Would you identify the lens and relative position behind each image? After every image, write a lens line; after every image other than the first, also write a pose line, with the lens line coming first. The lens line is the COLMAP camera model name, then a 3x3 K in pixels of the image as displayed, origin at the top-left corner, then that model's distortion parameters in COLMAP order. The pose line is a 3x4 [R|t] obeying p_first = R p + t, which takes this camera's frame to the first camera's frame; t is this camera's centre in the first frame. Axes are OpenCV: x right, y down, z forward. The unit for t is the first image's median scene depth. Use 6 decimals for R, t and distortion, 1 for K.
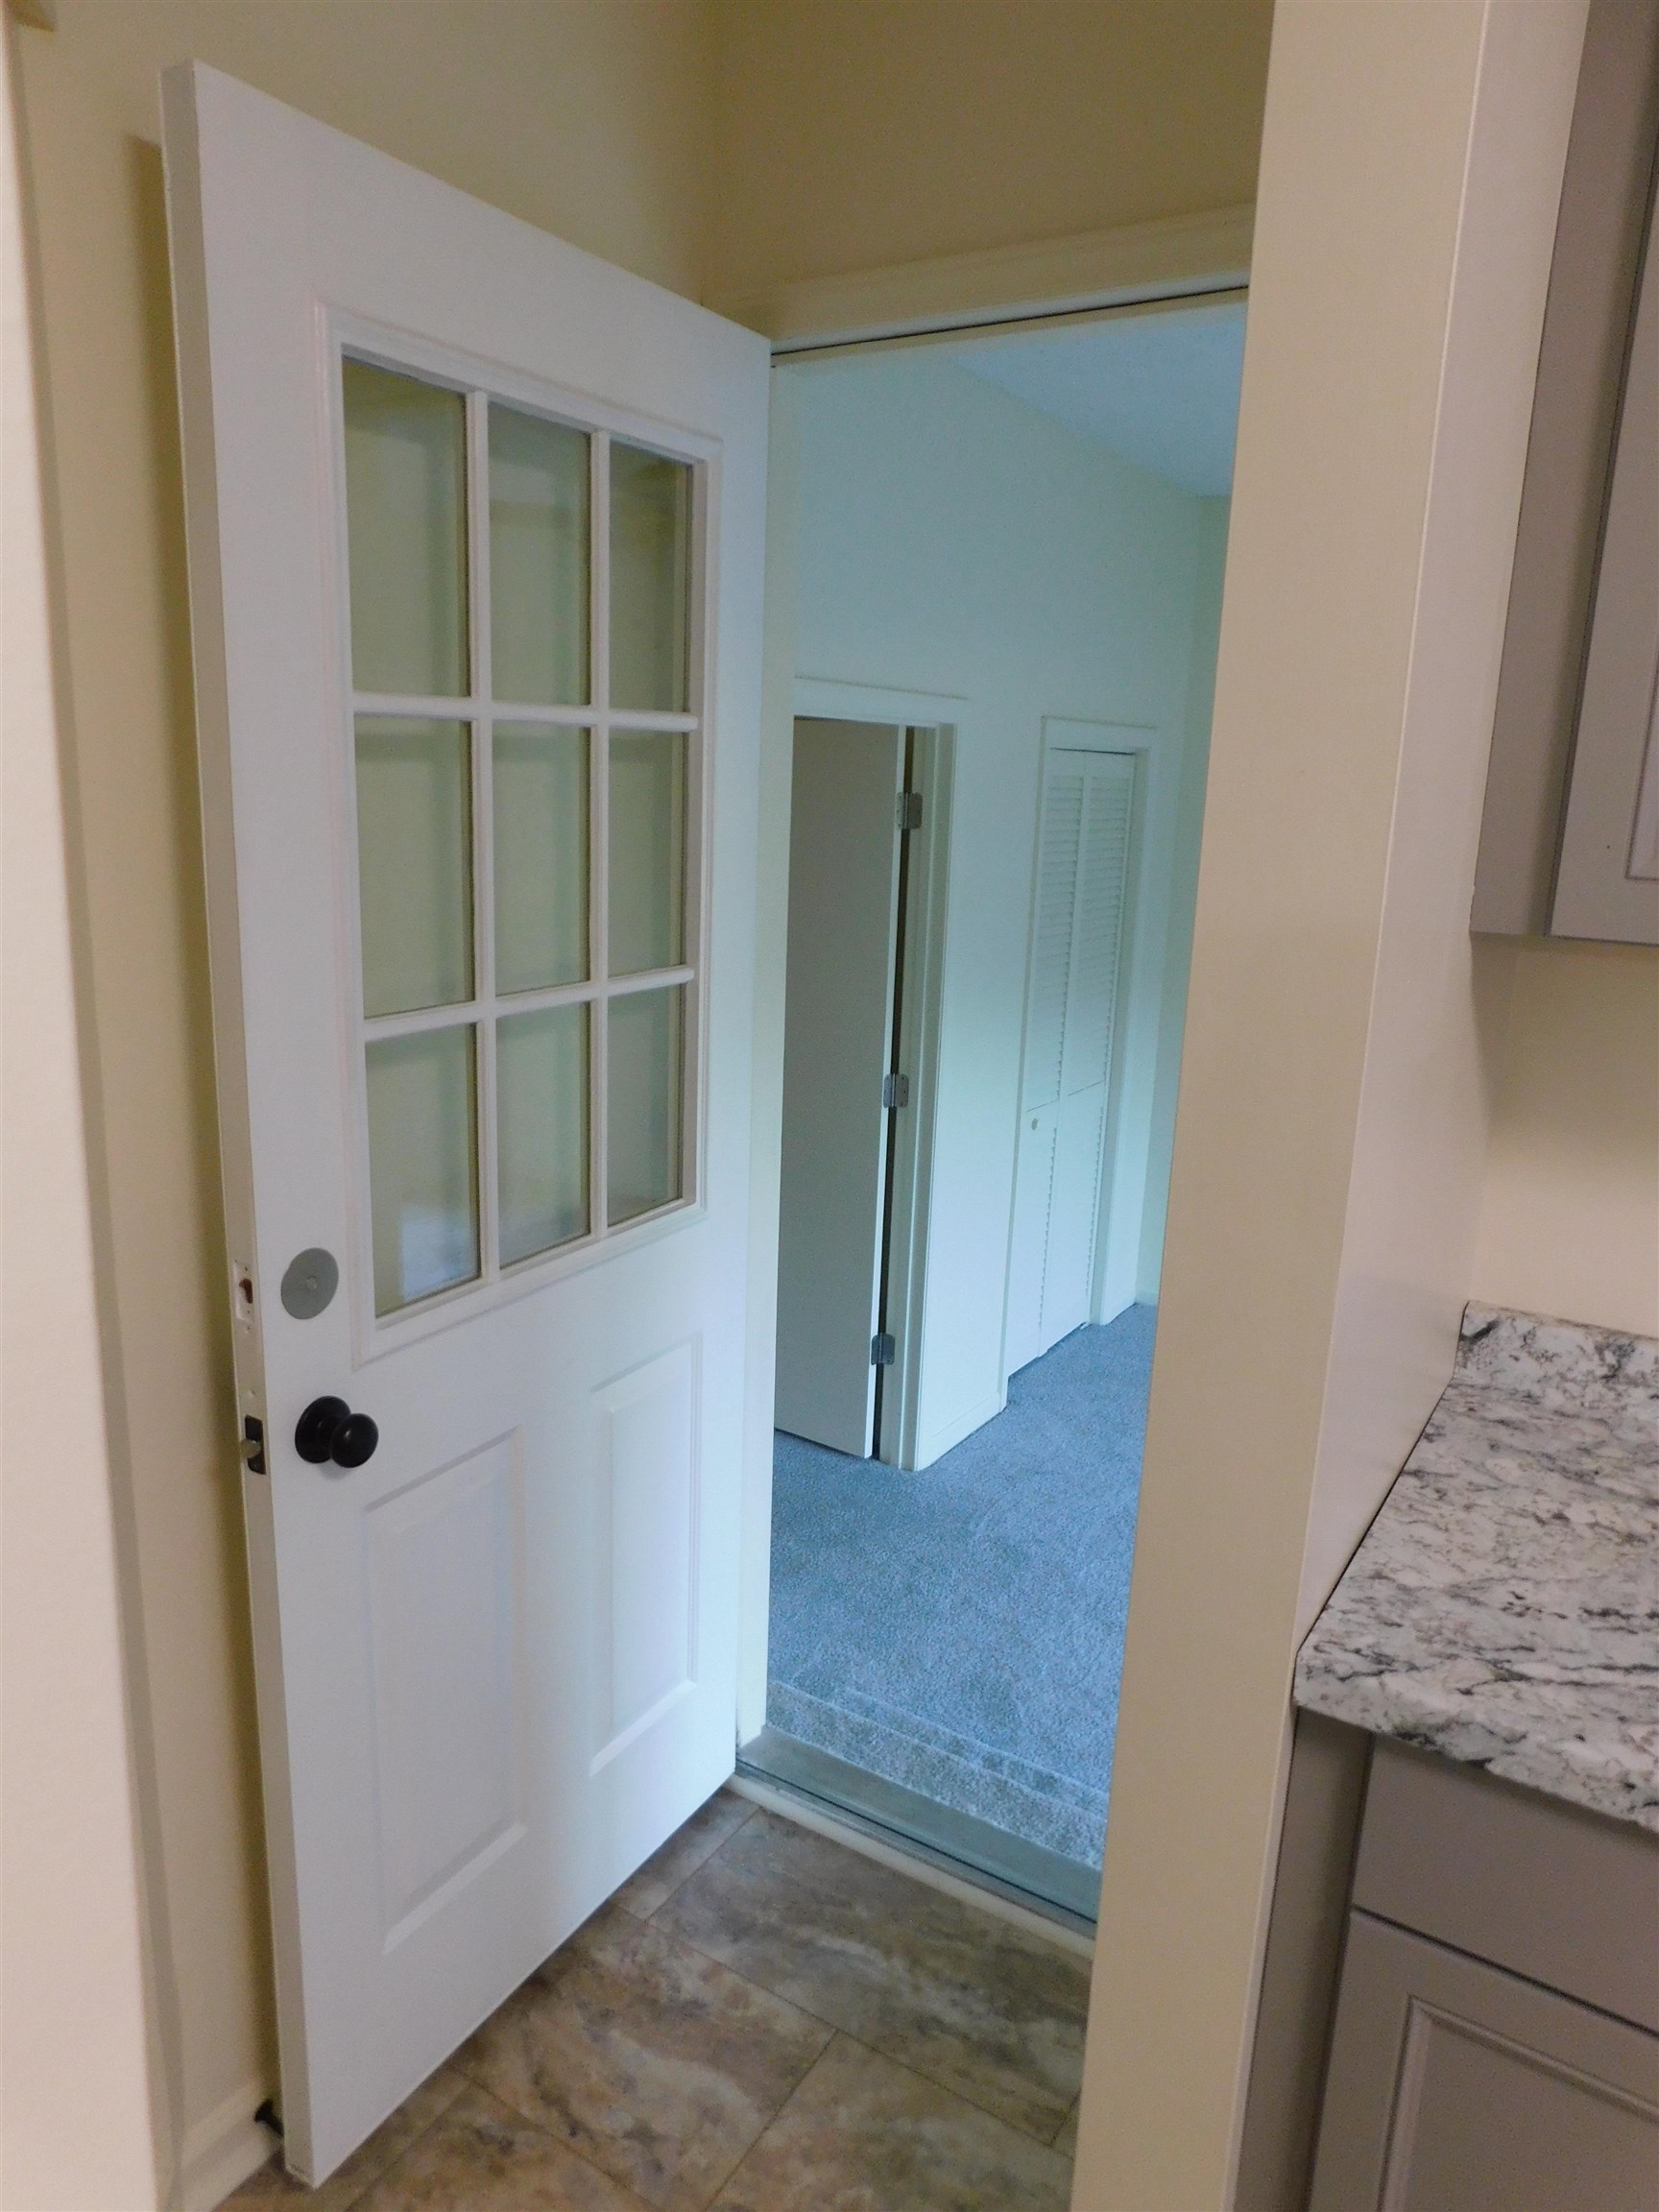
lens RADIAL K [[1477.0, 0, 826.8], [0, 1477.0, 1114.1], [0, 0, 1]] dist [-0.060580, 0.059122]
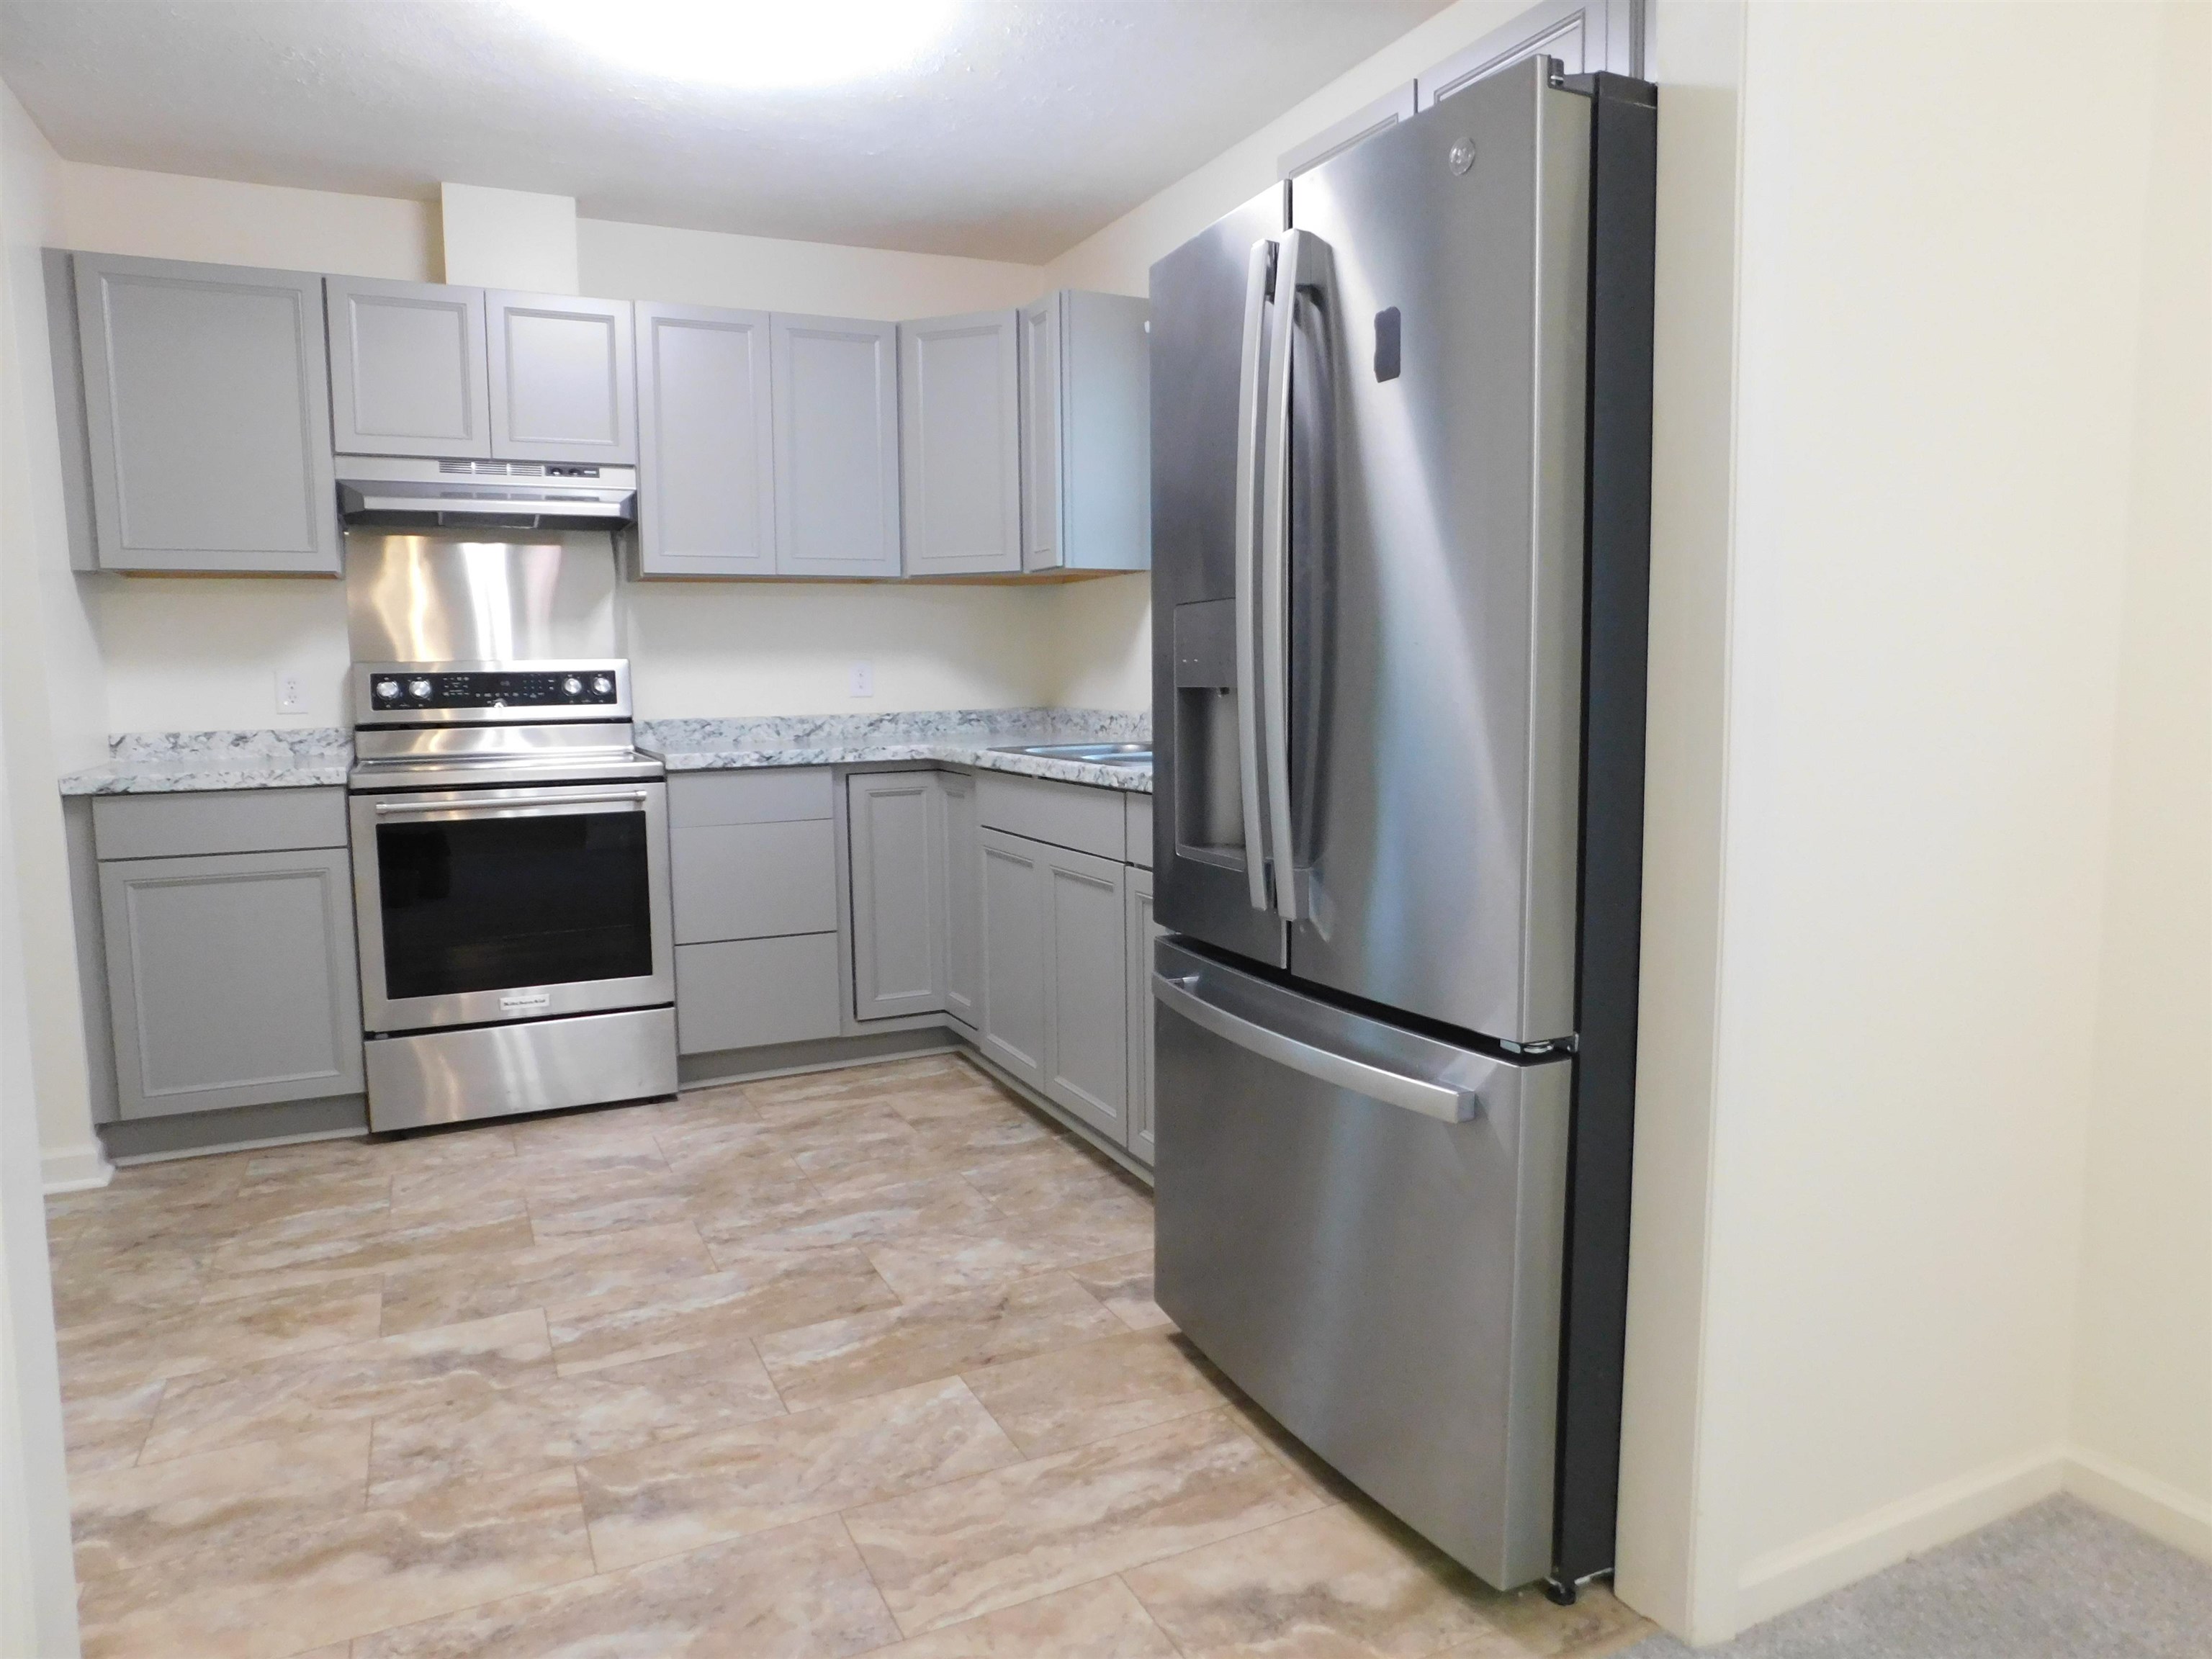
lens RADIAL K [[1477.0, 0, 1099.7], [0, 1477.0, 828.1], [0, 0, 1]] dist [-0.060580, 0.059122]
pose [[0.543218, -0.134570, 0.828737, -0.623353], [0.226839, 0.973886, 0.009451, 0.550541], [-0.808368, 0.182856, 0.559558, -1.484621]]
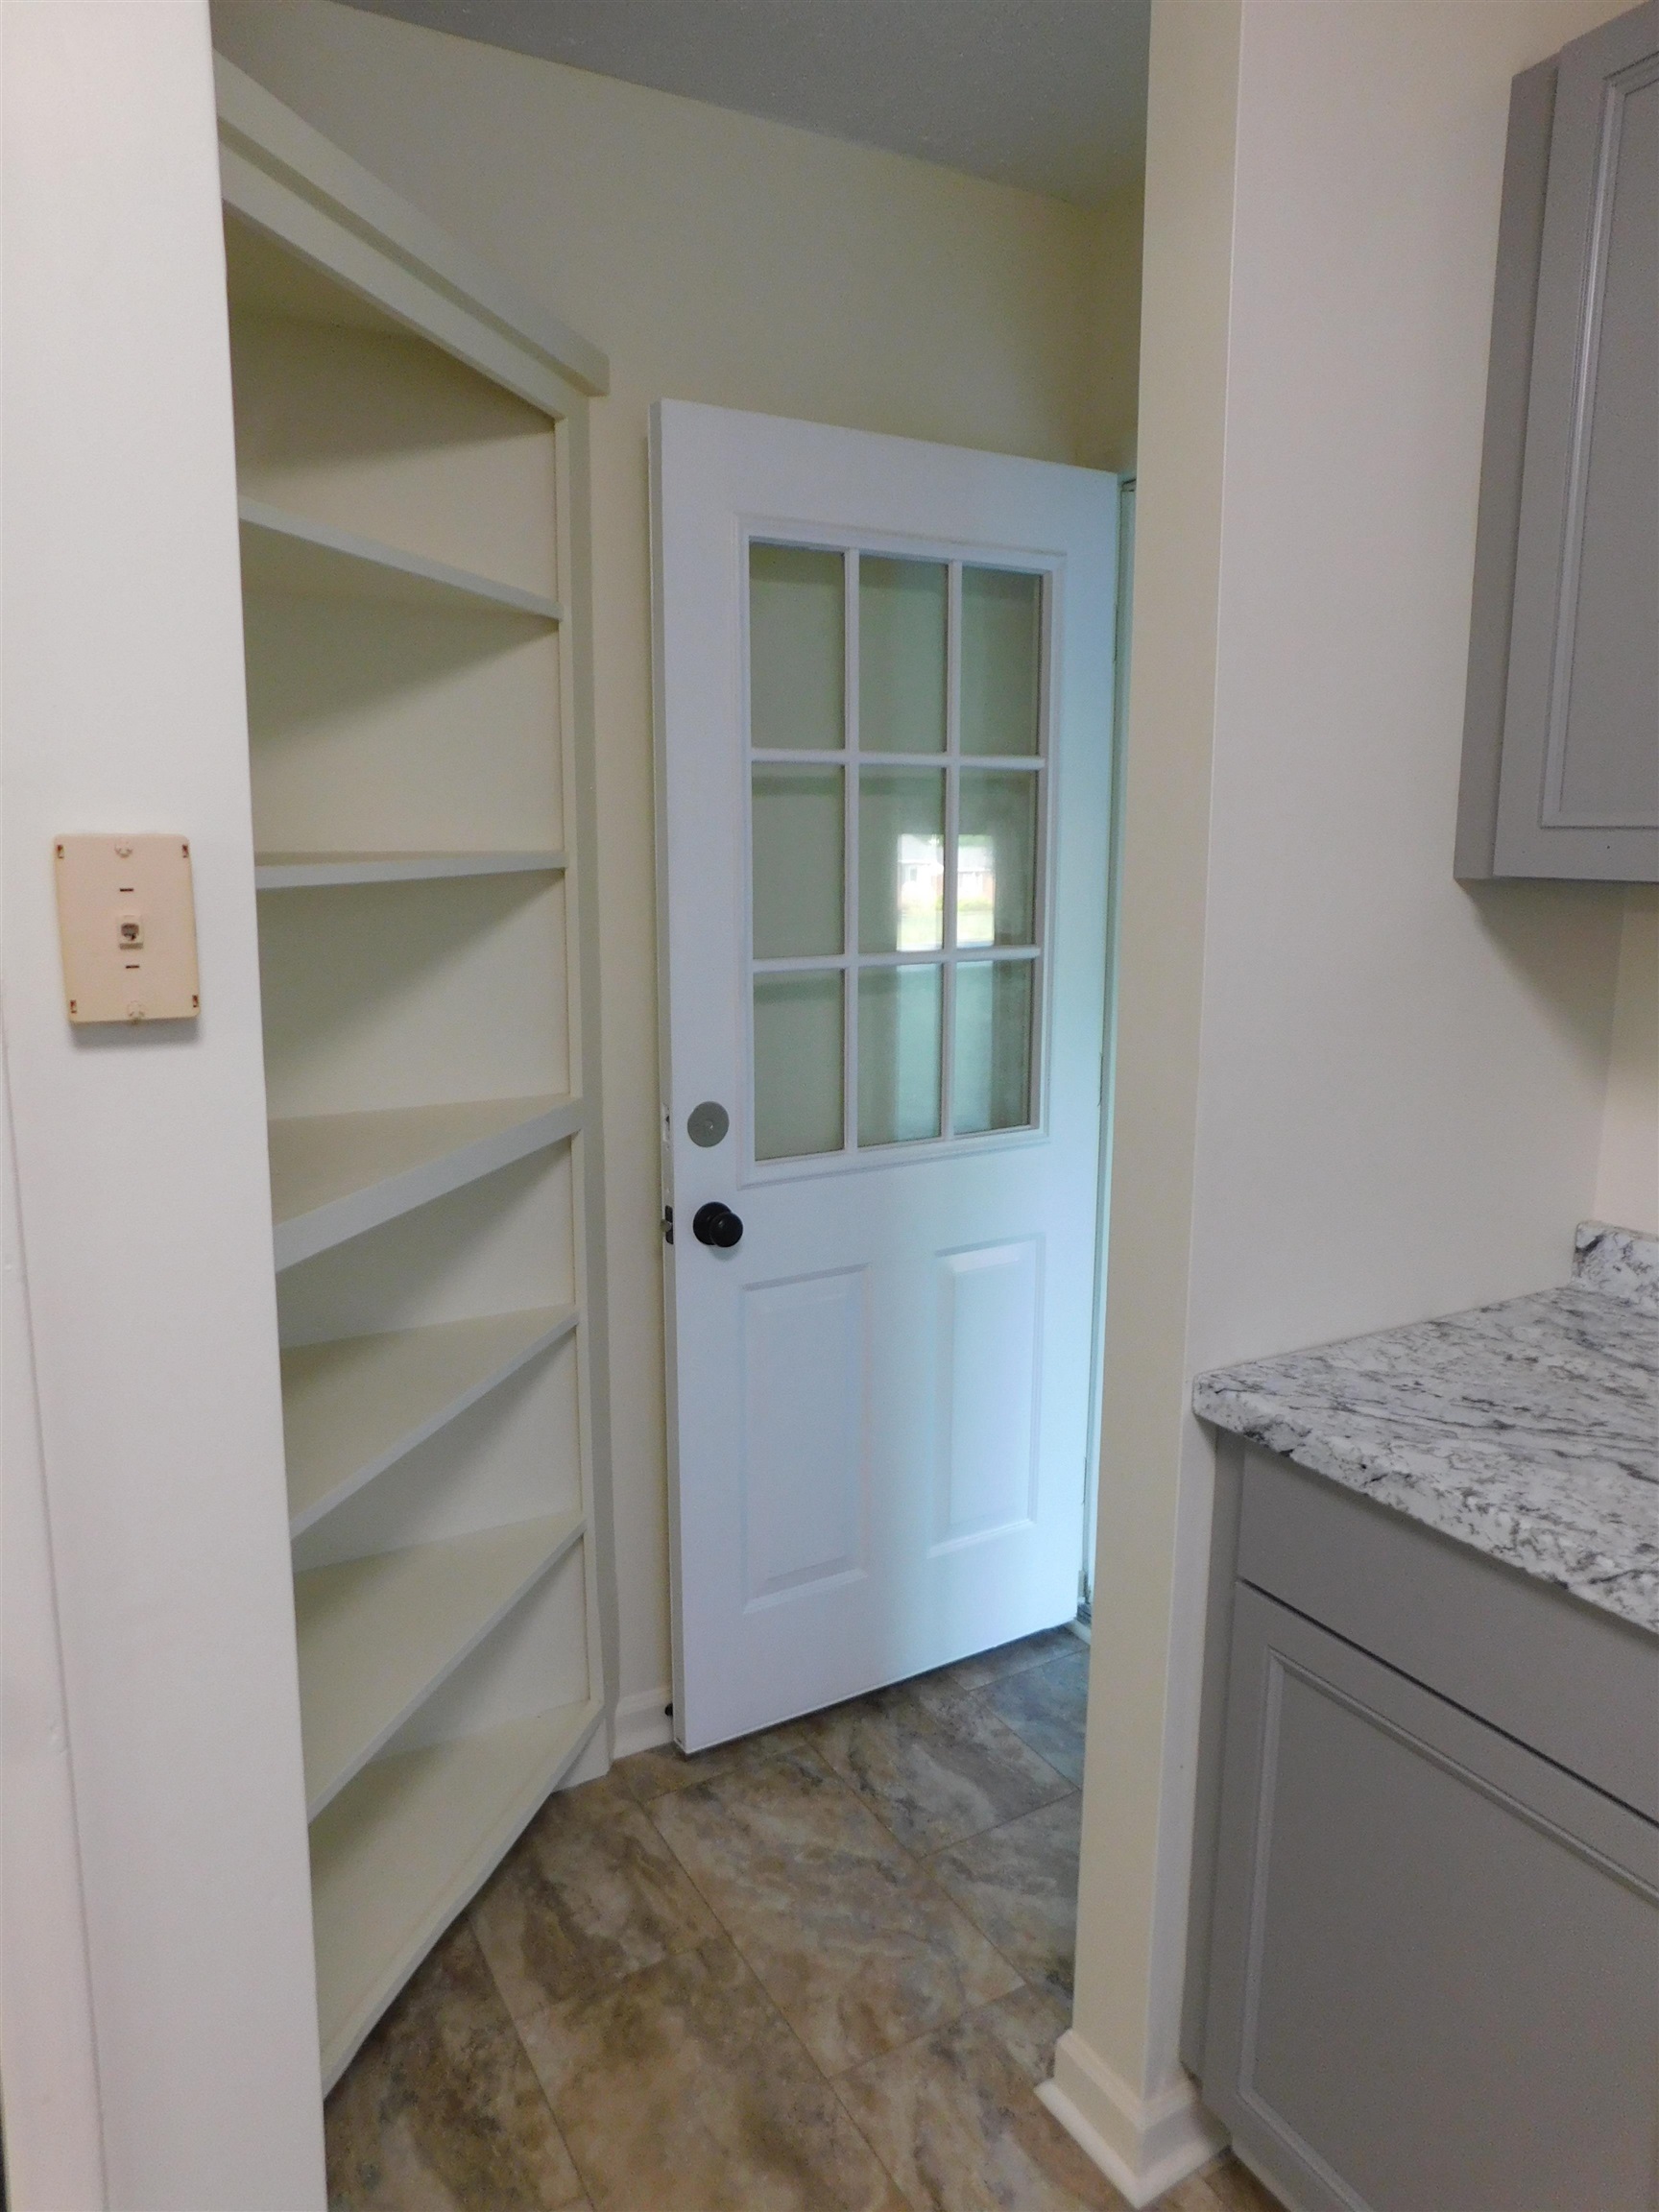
lens RADIAL K [[1477.0, 0, 826.8], [0, 1477.0, 1114.1], [0, 0, 1]] dist [-0.060580, 0.059122]
pose [[0.879022, 0.055581, -0.473531, 0.380575], [-0.081002, 0.996153, -0.033442, 0.111366], [0.469850, 0.067753, 0.880142, -0.245634]]
